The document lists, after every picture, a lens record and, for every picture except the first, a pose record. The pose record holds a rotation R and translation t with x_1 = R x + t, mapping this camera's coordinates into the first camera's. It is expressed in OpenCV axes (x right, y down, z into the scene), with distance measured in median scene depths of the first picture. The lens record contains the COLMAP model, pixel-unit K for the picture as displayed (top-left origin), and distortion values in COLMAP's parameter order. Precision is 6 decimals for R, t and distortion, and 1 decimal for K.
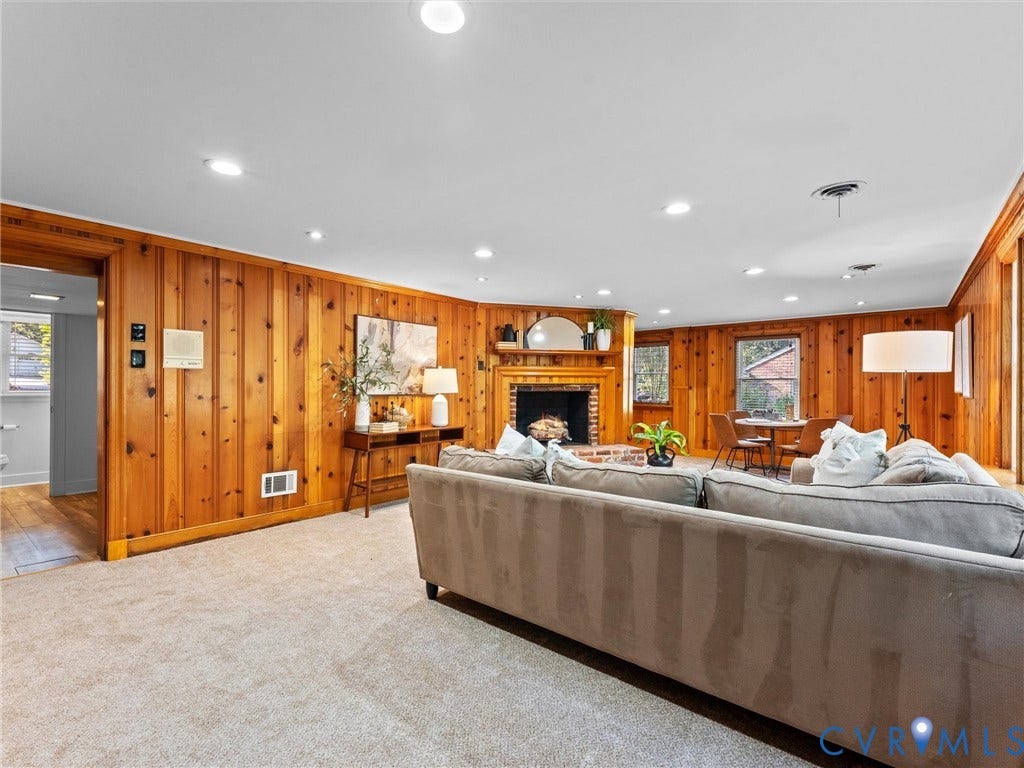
lens RADIAL K [[474.4, 0, 509.3], [0, 474.4, 383.8], [0, 0, 1]] dist [-0.001358, -0.000185]
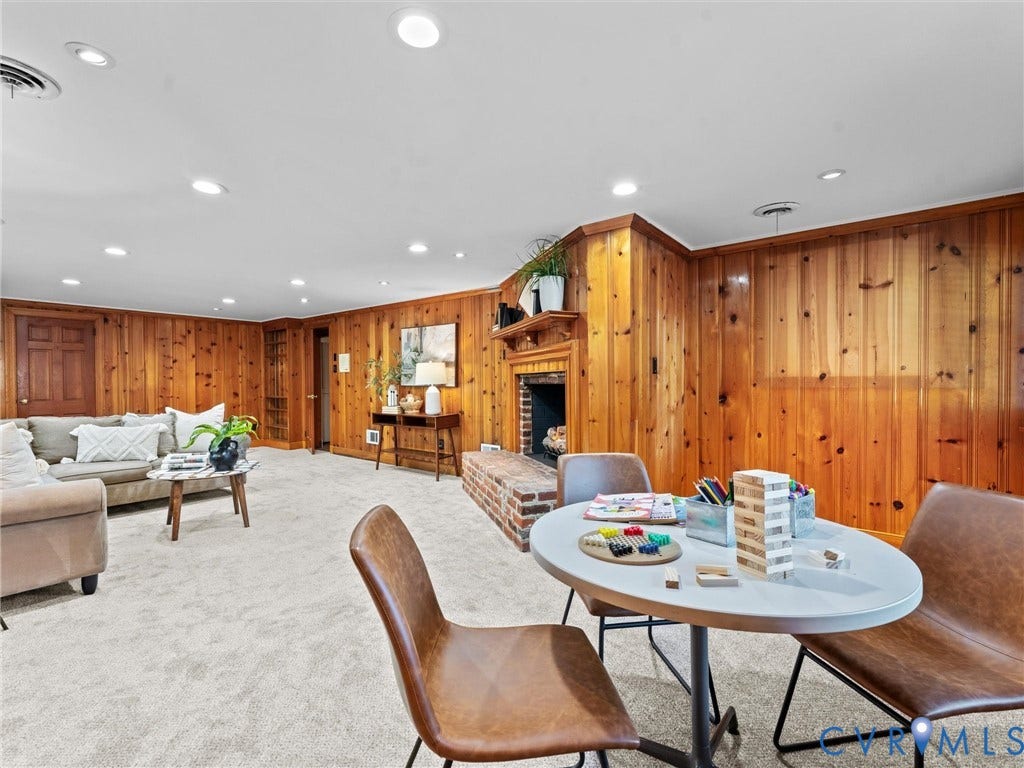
lens RADIAL K [[471.0, 0, 513.8], [0, 471.0, 384.7], [0, 0, 1]] dist [-0.000329, -0.000571]
pose [[0.010798, 0.002647, -0.999938, 0.464784], [0.012842, 0.999914, 0.002785, 0.008847], [0.999859, -0.012871, 0.010763, 0.568136]]
